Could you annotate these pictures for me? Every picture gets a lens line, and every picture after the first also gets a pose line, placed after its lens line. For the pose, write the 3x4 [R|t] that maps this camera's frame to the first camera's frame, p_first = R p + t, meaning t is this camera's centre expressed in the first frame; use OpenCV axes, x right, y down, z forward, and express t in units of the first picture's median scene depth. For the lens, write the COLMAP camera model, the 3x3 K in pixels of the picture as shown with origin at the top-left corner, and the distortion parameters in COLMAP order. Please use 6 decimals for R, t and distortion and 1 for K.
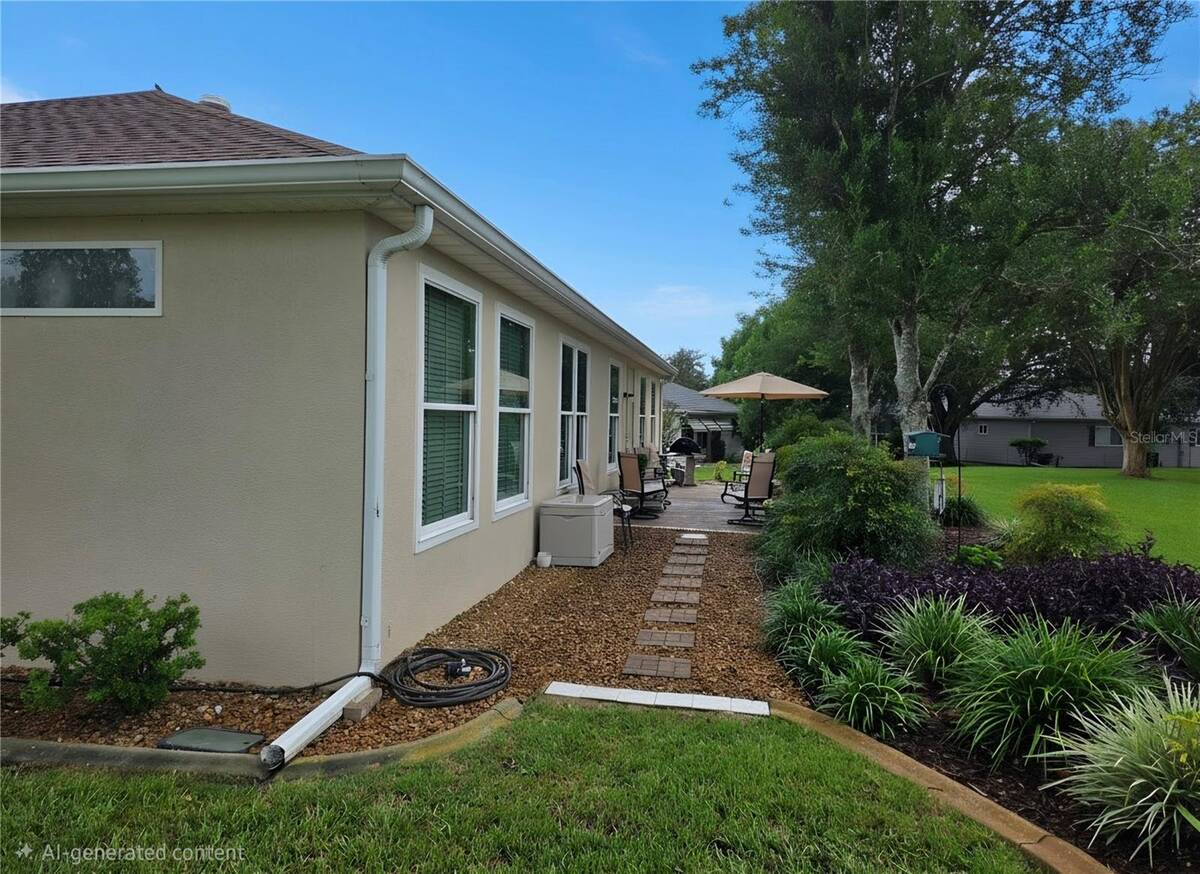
lens RADIAL K [[795.4, 0, 599.8], [0, 795.4, 432.3], [0, 0, 1]] dist [0.000920, 0.128837]
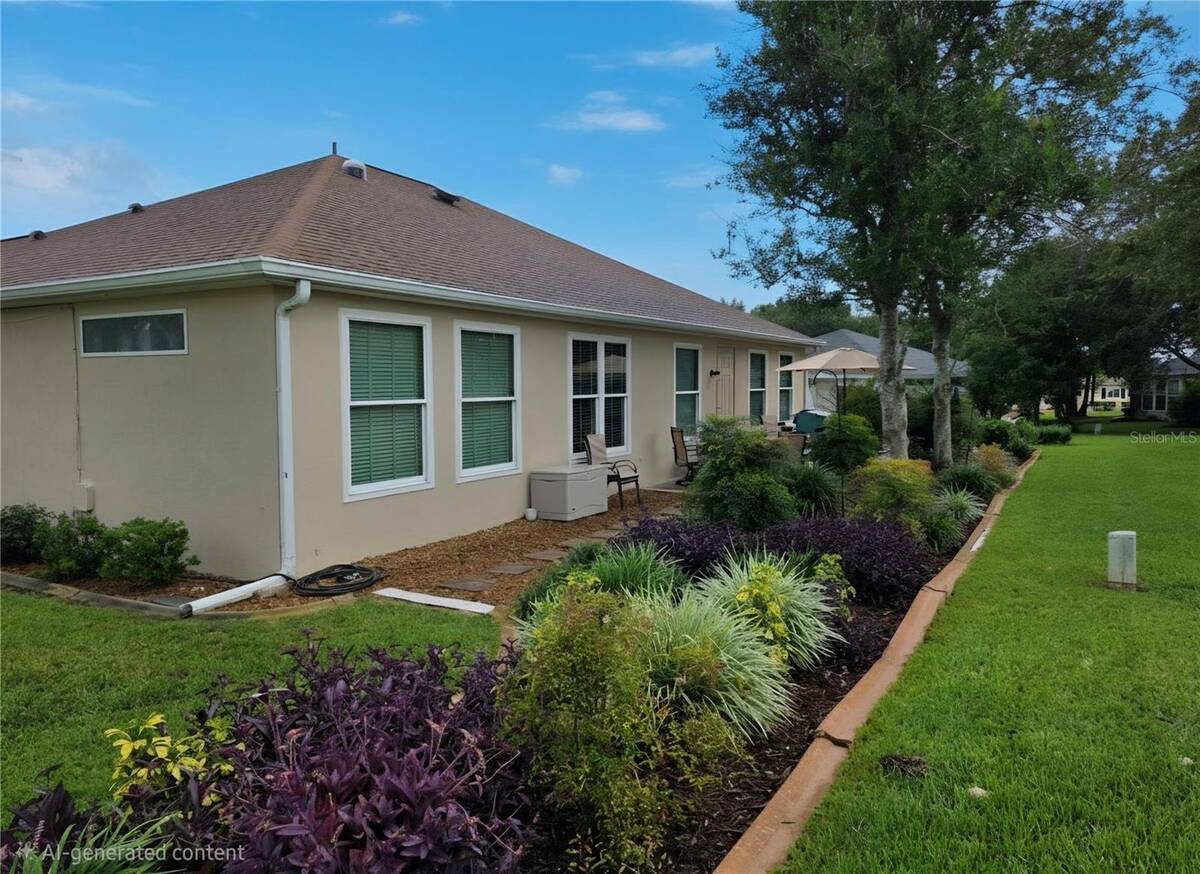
lens RADIAL K [[799.0, 0, 600.5], [0, 799.0, 415.9], [0, 0, 1]] dist [0.074748, -0.070819]
pose [[0.941127, -0.014861, -0.337725, 0.810938], [0.021211, 0.999661, 0.015120, -0.025563], [0.337386, -0.021393, 0.941123, -0.283927]]
